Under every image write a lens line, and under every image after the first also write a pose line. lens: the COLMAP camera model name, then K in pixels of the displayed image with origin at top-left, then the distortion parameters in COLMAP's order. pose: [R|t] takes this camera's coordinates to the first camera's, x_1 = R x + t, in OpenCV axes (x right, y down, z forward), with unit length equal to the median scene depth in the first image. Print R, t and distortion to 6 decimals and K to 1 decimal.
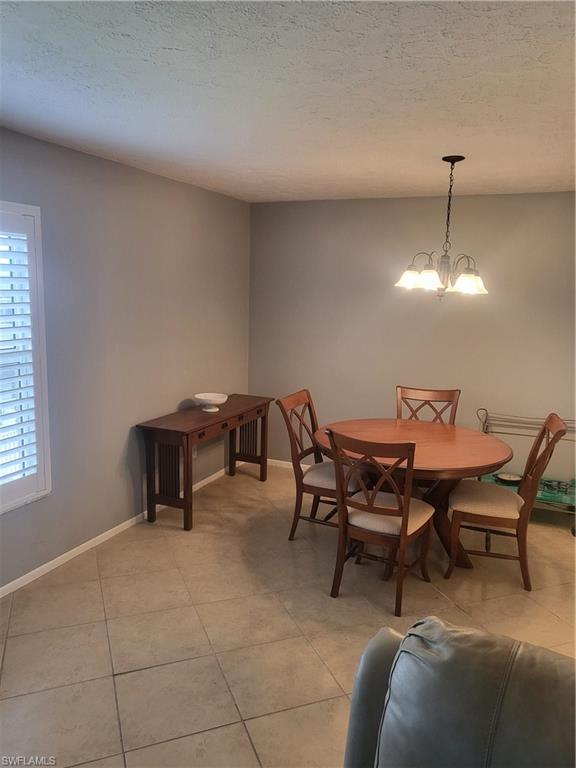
lens RADIAL K [[592.3, 0, 288.0], [0, 592.3, 384.0], [0, 0, 1]] dist [-0.001785, 0.076055]
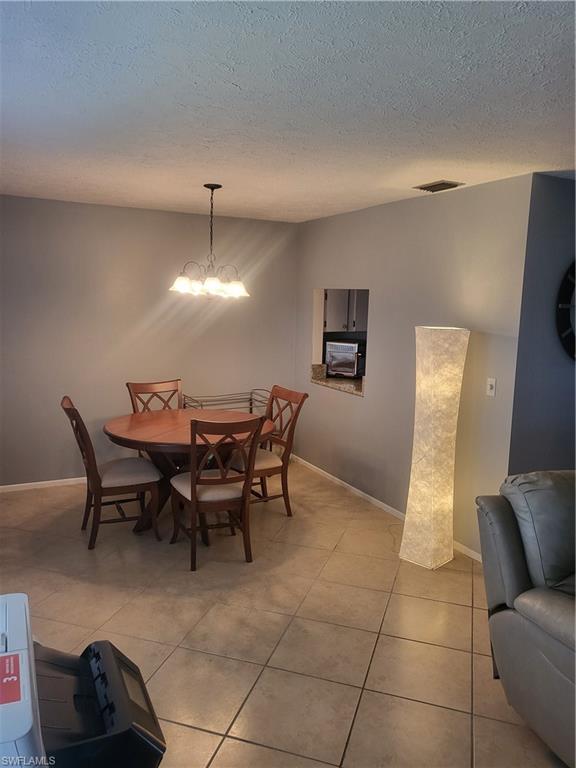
lens RADIAL K [[592.3, 0, 288.0], [0, 592.3, 384.0], [0, 0, 1]] dist [-0.001785, 0.076055]
pose [[0.629035, -0.124529, 0.767338, -0.590538], [0.121332, 0.990716, 0.061317, -0.032652], [-0.767850, 0.054532, 0.638305, 0.128472]]
